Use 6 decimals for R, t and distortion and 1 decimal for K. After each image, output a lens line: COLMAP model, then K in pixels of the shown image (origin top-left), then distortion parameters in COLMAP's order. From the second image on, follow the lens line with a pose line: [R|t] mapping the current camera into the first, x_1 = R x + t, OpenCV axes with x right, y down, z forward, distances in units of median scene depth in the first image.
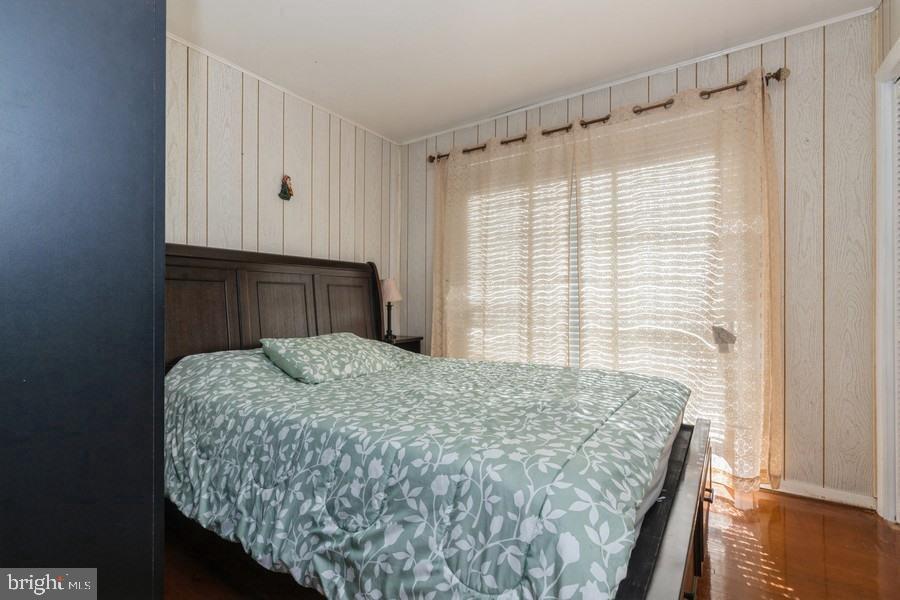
lens RADIAL K [[409.6, 0, 447.3], [0, 409.6, 301.0], [0, 0, 1]] dist [-0.003506, -0.000138]
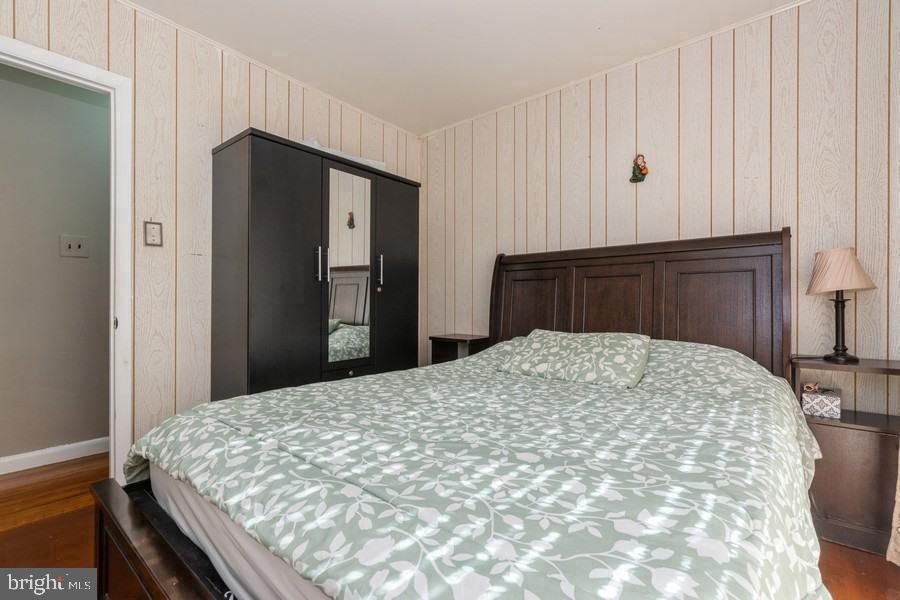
lens RADIAL K [[409.6, 0, 447.7], [0, 409.6, 303.3], [0, 0, 1]] dist [-0.003506, -0.000138]
pose [[-0.100465, -0.002487, -0.994938, 0.585905], [0.004697, 0.999985, -0.002974, 0.019637], [0.994930, -0.004972, -0.100452, 0.741528]]
